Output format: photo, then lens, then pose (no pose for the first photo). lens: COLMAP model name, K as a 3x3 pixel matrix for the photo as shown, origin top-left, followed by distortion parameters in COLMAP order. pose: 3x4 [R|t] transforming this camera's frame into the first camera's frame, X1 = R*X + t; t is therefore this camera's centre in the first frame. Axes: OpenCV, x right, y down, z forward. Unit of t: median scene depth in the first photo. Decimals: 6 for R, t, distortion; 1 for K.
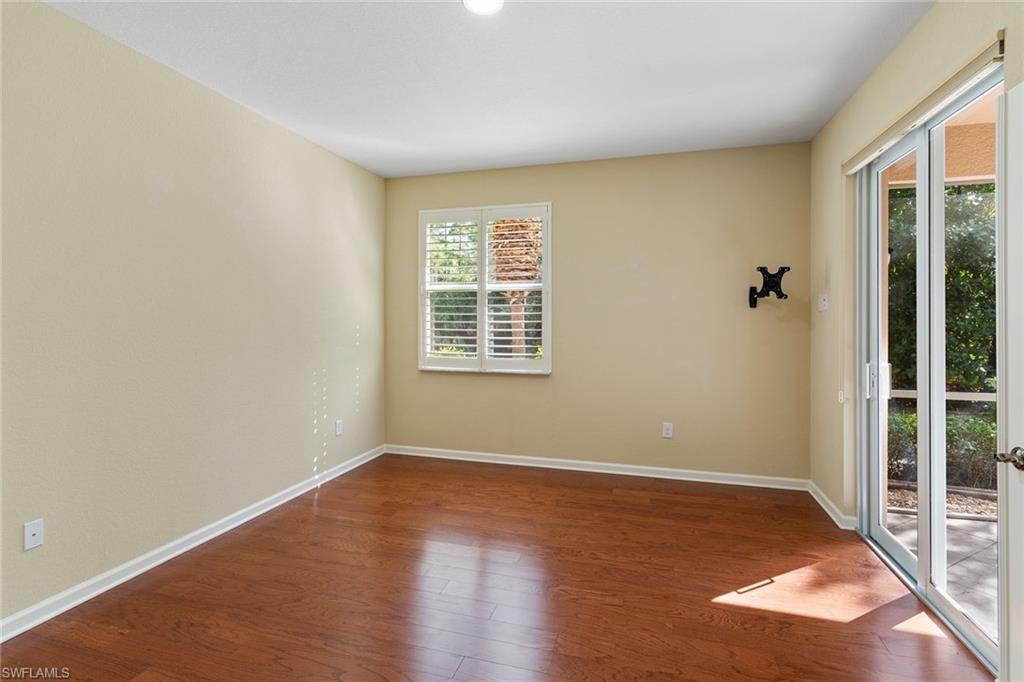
lens RADIAL K [[497.0, 0, 509.6], [0, 497.0, 314.4], [0, 0, 1]] dist [0.024568, 0.000040]
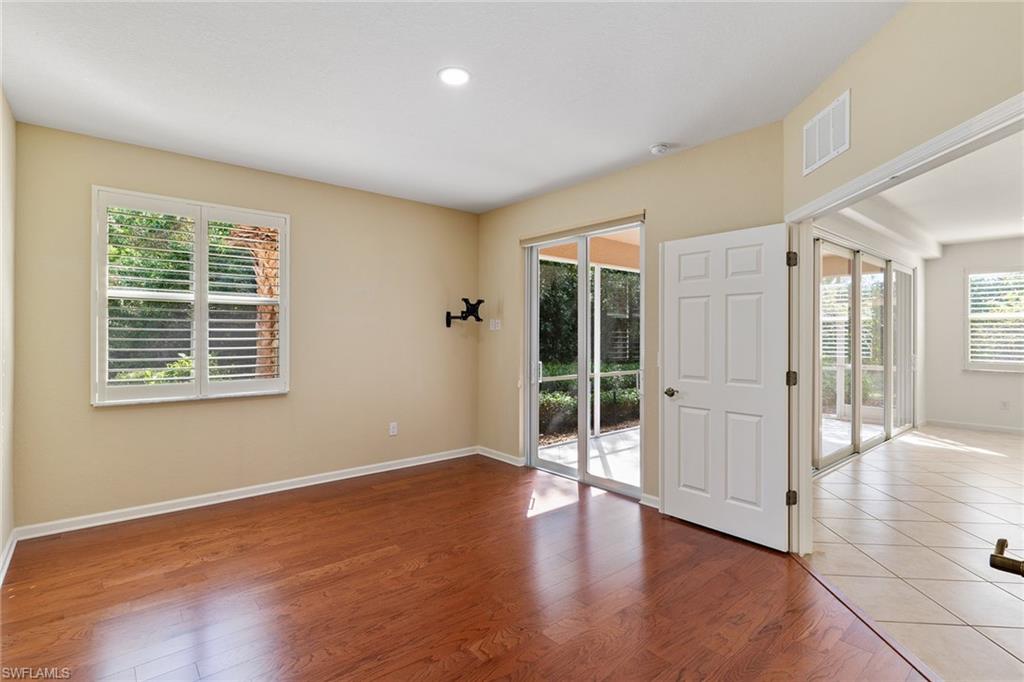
lens RADIAL K [[493.5, 0, 508.6], [0, 493.5, 333.3], [0, 0, 1]] dist [0.001602, 0.000146]
pose [[0.550183, 0.002657, 0.835040, -0.575166], [-0.007818, 0.999967, 0.001970, -0.000834], [-0.835008, -0.007613, 0.550186, 0.138079]]
